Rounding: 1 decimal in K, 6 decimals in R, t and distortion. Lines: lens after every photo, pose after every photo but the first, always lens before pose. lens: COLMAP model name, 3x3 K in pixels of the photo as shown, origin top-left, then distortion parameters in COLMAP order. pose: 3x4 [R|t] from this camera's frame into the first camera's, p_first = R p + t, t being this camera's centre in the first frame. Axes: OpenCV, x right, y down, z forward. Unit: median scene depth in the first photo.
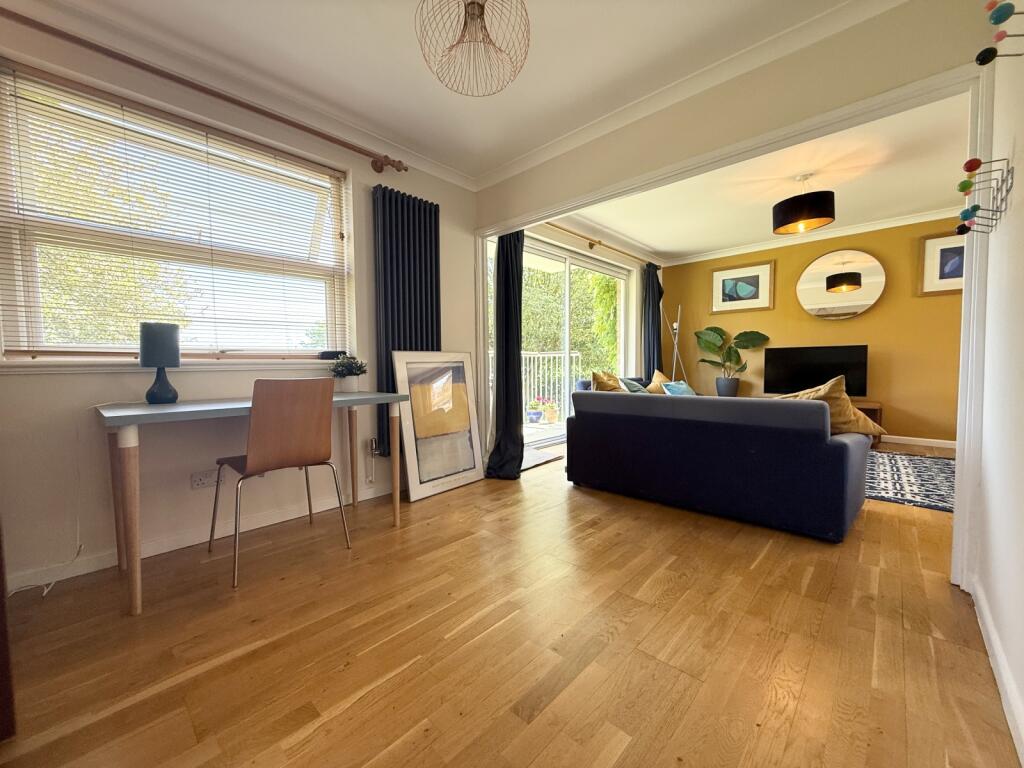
lens RADIAL K [[410.3, 0, 514.3], [0, 410.3, 380.6], [0, 0, 1]] dist [0.000833, 0.000905]
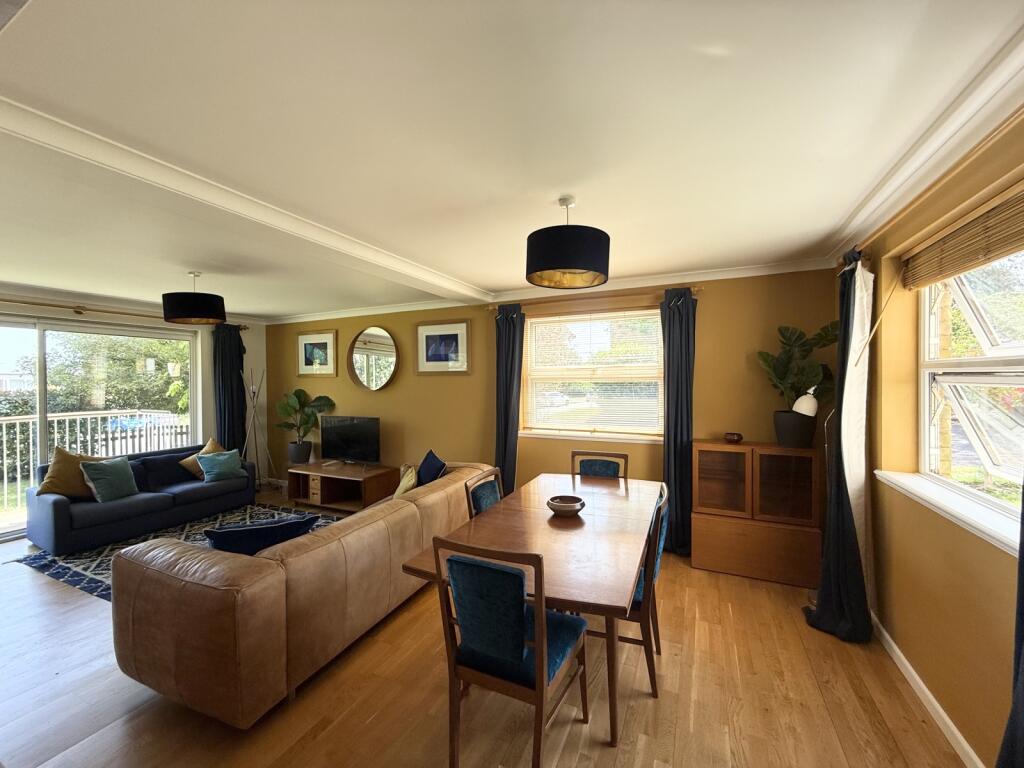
lens RADIAL K [[410.3, 0, 507.6], [0, 410.3, 385.1], [0, 0, 1]] dist [0.000833, 0.000905]
pose [[0.951831, -0.001247, 0.306619, 0.710221], [0.010160, 0.999571, -0.027475, -0.115992], [-0.306454, 0.029267, 0.951436, -0.127542]]
